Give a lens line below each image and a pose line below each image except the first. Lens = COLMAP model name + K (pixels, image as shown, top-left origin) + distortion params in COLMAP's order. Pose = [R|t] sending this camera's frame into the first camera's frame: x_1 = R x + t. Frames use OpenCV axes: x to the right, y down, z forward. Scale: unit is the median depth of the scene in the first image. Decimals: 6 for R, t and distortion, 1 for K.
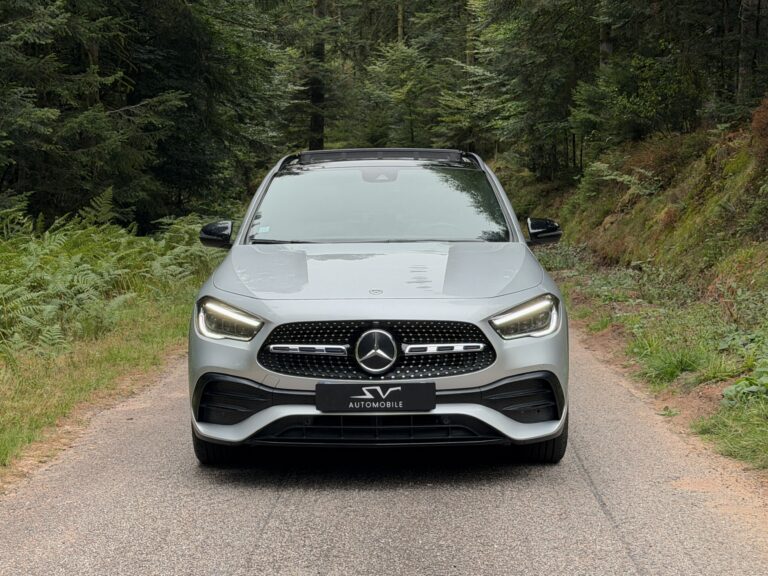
lens RADIAL K [[1364.7, 0, 384.0], [0, 1364.7, 288.0], [0, 0, 1]] dist [0.154507, -0.360379]
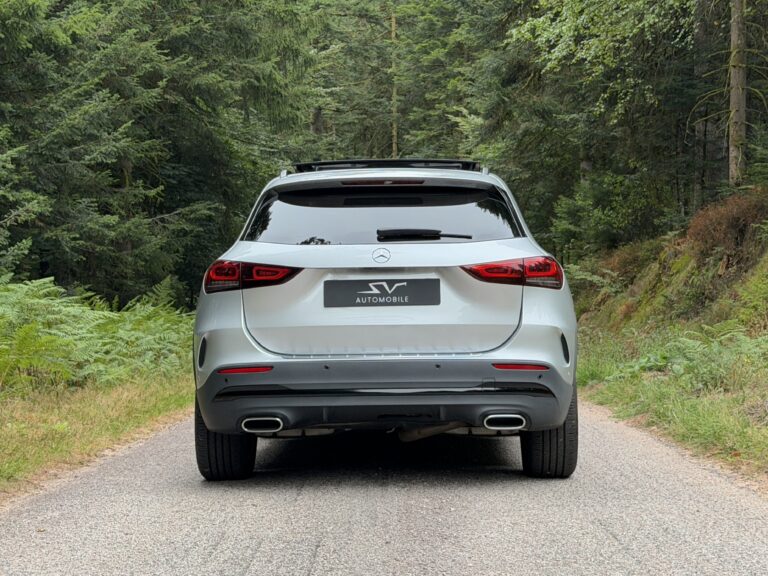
lens RADIAL K [[1723.0, 0, 384.0], [0, 1723.0, 288.0], [0, 0, 1]] dist [0.016456, 0.087793]
pose [[0.999930, 0.003038, 0.011449, -0.017759], [-0.001895, 0.995130, -0.098549, 0.072945], [-0.011693, 0.098520, 0.995066, -0.447455]]
